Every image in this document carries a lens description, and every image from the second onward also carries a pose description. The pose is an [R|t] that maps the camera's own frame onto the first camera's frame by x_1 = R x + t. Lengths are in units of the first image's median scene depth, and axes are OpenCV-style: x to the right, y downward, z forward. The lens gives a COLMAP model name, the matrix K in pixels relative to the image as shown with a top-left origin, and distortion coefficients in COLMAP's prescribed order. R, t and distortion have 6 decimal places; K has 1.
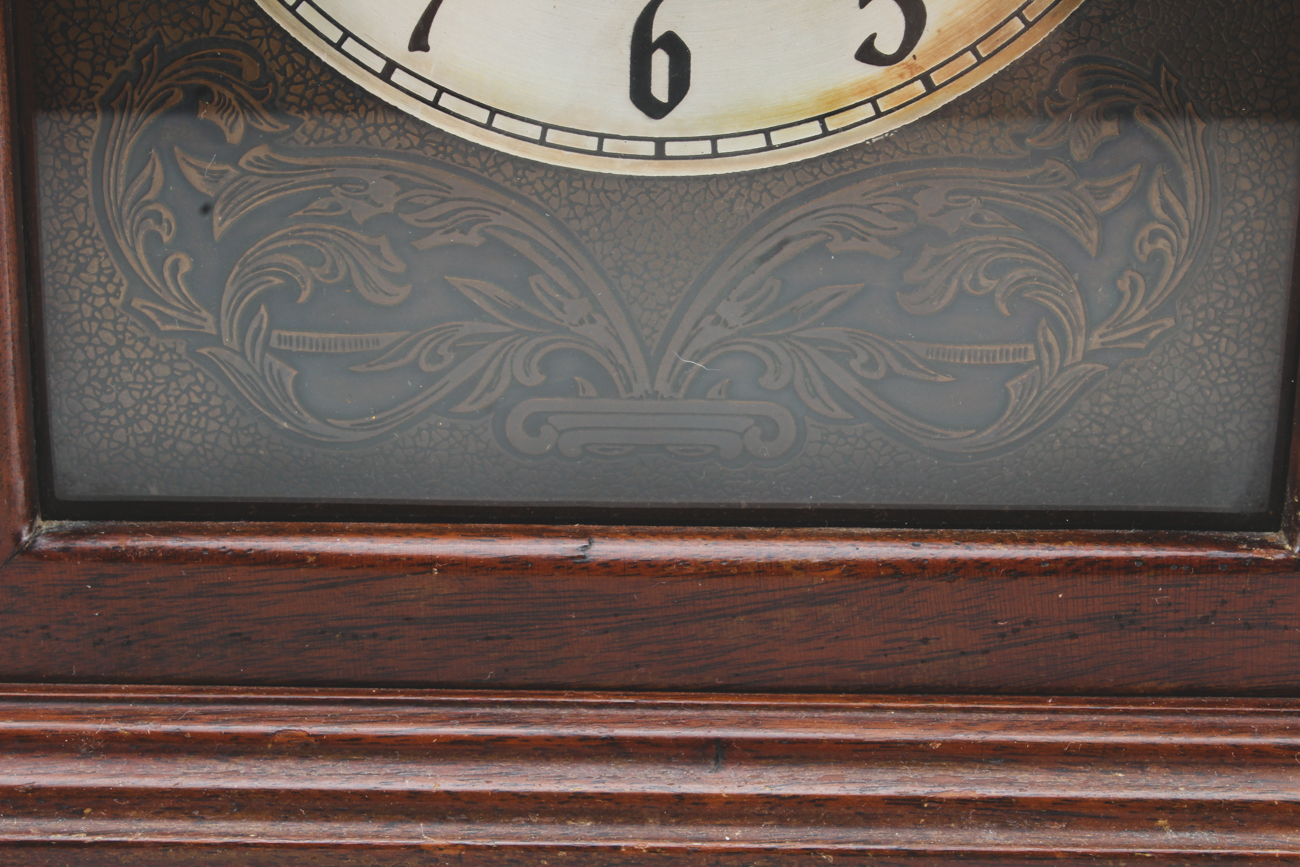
lens RADIAL K [[2776.5, 0, 625.3], [0, 2776.5, 422.2], [0, 0, 1]] dist [0.038051, 0.000000]
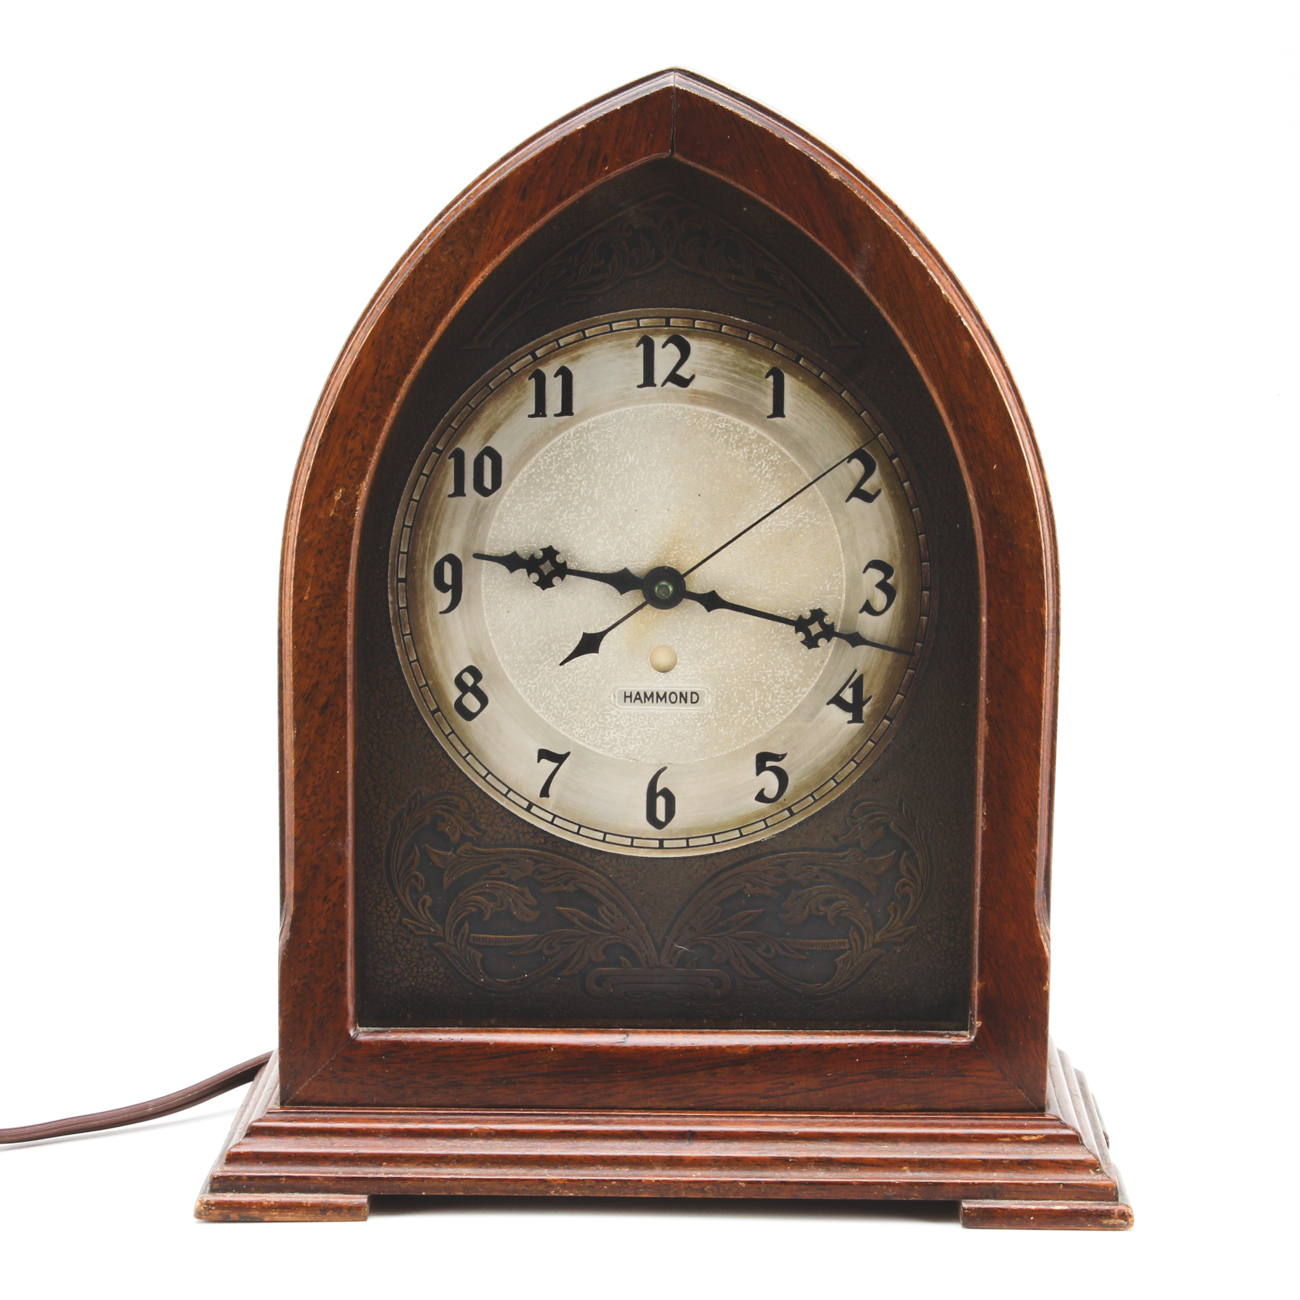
lens RADIAL K [[3387.0, 0, 645.7], [0, 3387.0, 650.6], [0, 0, 1]] dist [-0.046154, 0.000000]
pose [[0.999821, -0.005663, -0.018059, 0.047246], [0.002697, 0.987077, -0.160226, 0.162605], [0.018733, 0.160148, 0.986915, -1.501915]]
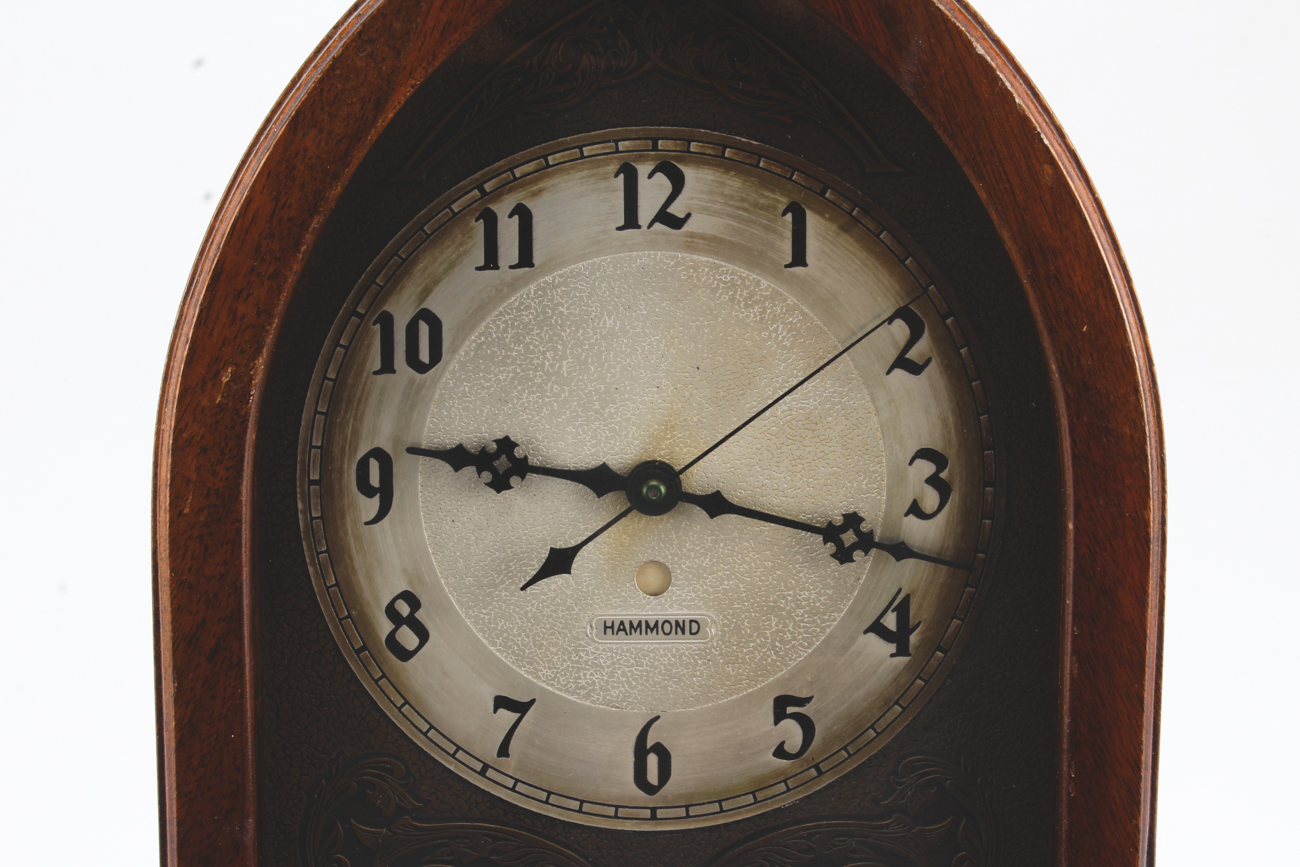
lens RADIAL K [[2776.5, 0, 682.2], [0, 2776.5, 463.7], [0, 0, 1]] dist [0.038051, 0.000000]
pose [[0.999617, -0.019367, 0.019757, 0.001234], [0.022154, 0.988081, -0.152330, -0.053332], [-0.016572, 0.152709, 0.988132, -0.622429]]
